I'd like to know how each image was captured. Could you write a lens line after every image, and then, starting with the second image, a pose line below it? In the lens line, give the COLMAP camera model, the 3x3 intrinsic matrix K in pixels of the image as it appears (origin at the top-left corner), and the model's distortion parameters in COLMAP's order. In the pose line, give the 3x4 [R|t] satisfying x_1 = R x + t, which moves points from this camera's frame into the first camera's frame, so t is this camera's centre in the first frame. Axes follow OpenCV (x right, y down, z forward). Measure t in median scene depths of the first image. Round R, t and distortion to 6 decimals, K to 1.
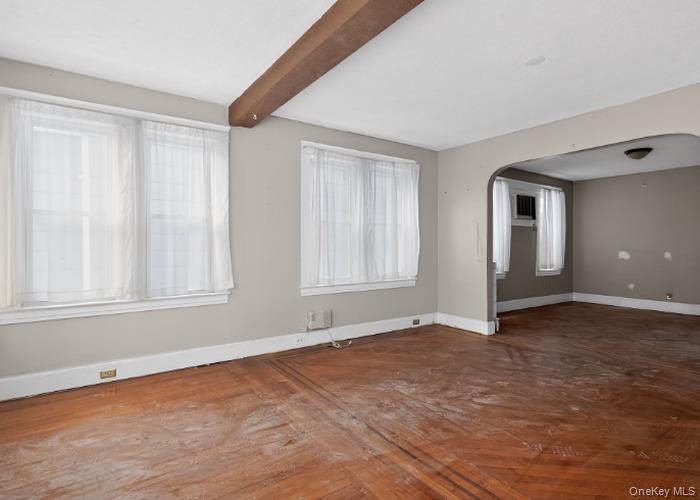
lens RADIAL K [[364.4, 0, 347.6], [0, 364.4, 246.7], [0, 0, 1]] dist [0.006270, 0.001782]
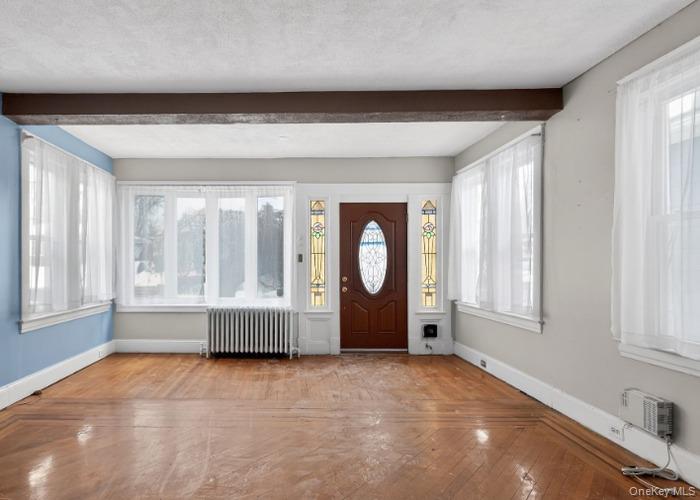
lens RADIAL K [[404.6, 0, 290.8], [0, 404.6, 265.9], [0, 0, 1]] dist [0.007285, 0.000861]
pose [[-0.564617, 0.007243, -0.825321, 0.911143], [-0.001402, 0.999952, 0.009734, -0.011536], [0.825352, 0.006653, -0.564580, 1.237200]]
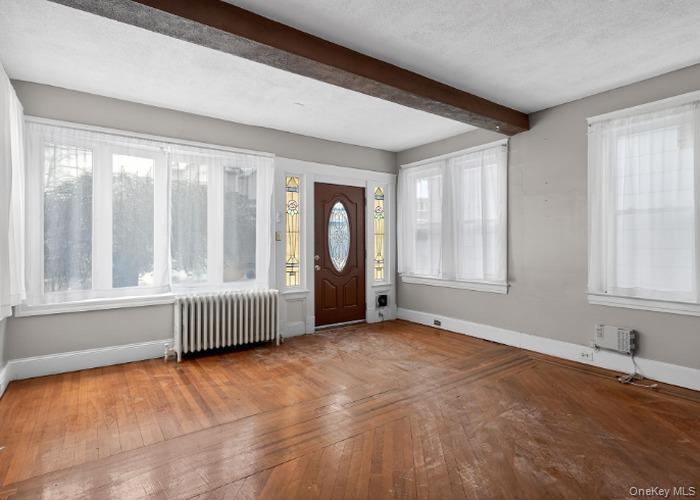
lens RADIAL K [[364.4, 0, 347.7], [0, 364.4, 243.0], [0, 0, 1]] dist [0.006270, 0.001782]
pose [[0.022256, 0.001608, -0.999751, 0.932129], [-0.001844, 0.999997, 0.001567, -0.004709], [0.999751, 0.001809, 0.022259, 0.565853]]
